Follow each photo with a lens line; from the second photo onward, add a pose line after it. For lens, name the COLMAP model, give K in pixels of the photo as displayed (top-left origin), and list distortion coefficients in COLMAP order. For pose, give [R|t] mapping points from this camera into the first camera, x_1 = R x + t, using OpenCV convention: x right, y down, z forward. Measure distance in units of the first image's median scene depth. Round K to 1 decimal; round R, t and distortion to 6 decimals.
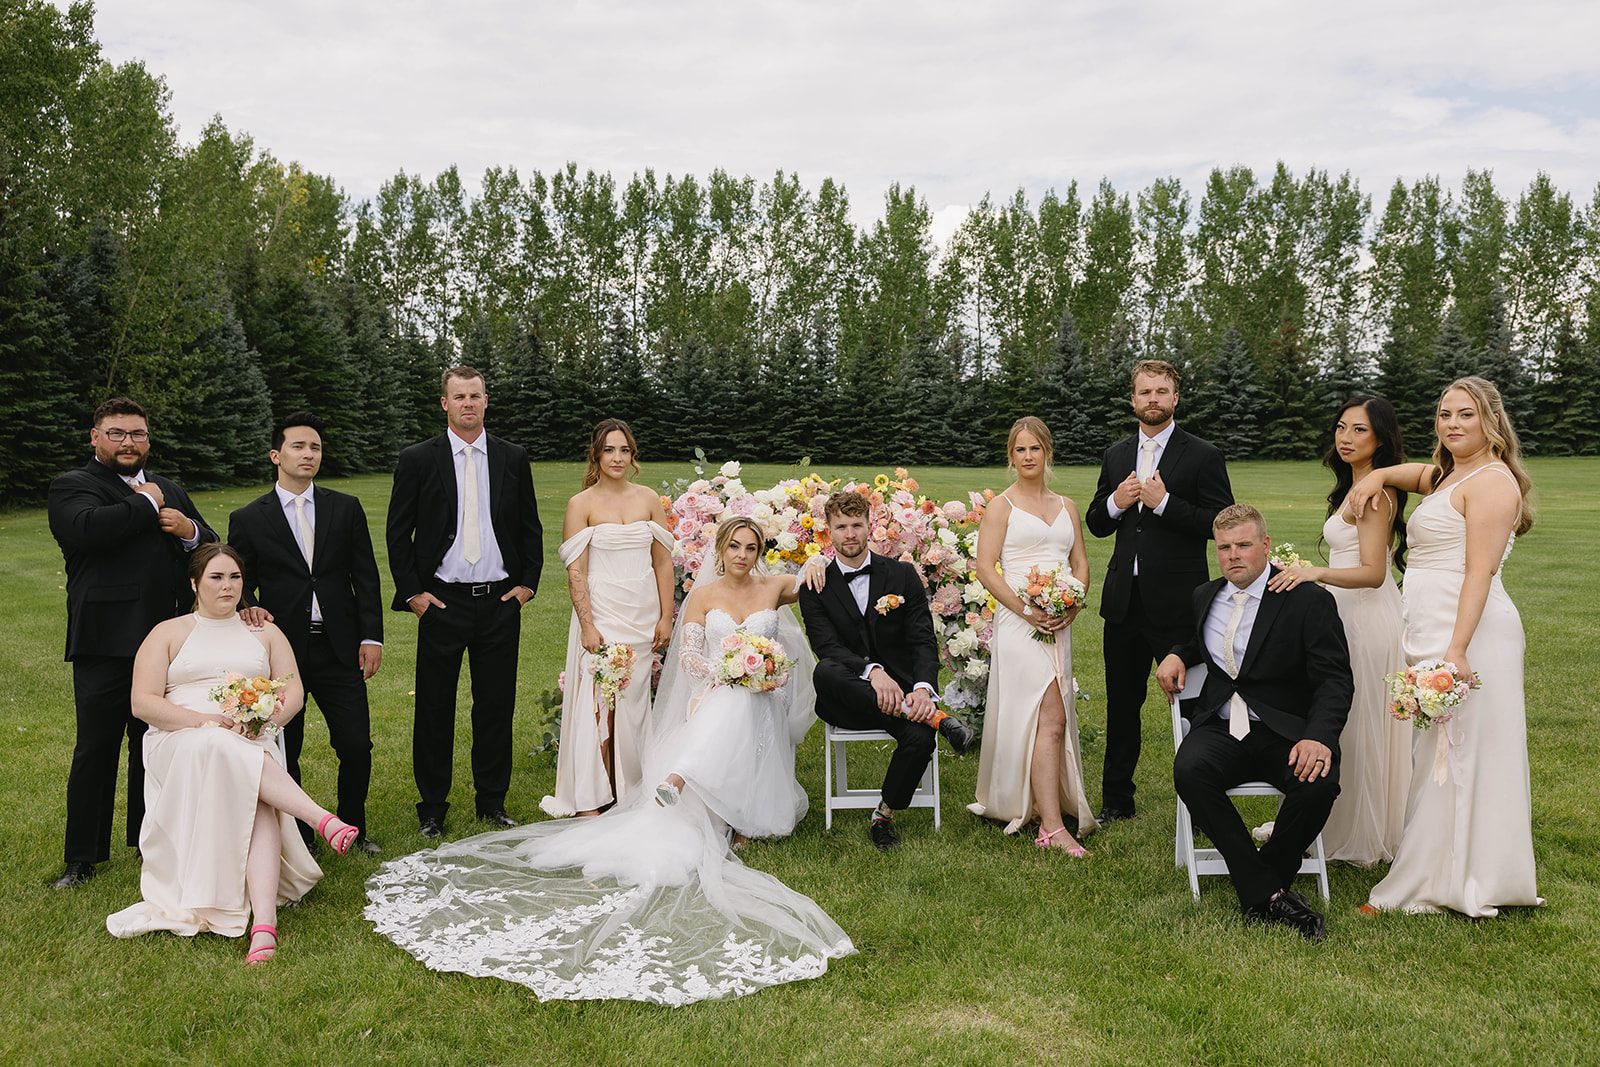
lens RADIAL K [[1526.1, 0, 779.5], [0, 1526.1, 533.6], [0, 0, 1]] dist [0.001676, 0.001430]
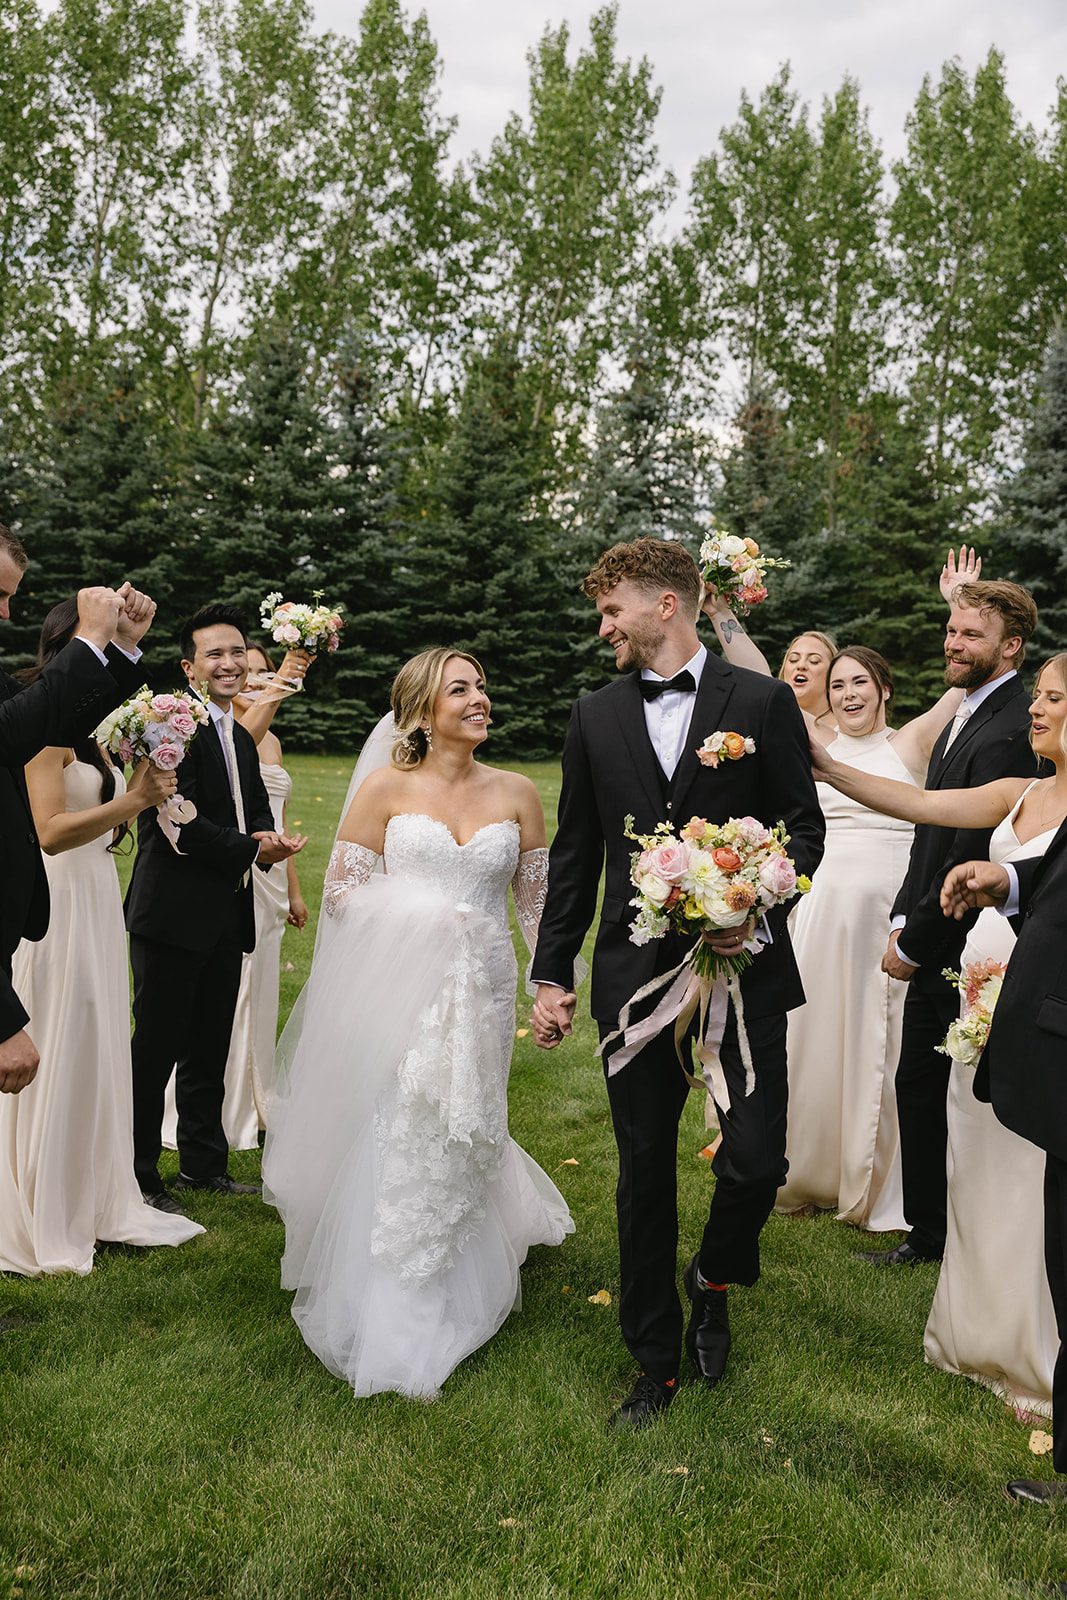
lens RADIAL K [[2105.0, 0, 532.5], [0, 2105.0, 866.0], [0, 0, 1]] dist [0.014748, 0.019997]
pose [[0.993090, 0.018403, 0.115899, 0.011644], [-0.021649, 0.999406, 0.026808, -0.029660], [-0.115337, -0.029132, 0.992899, 0.471375]]
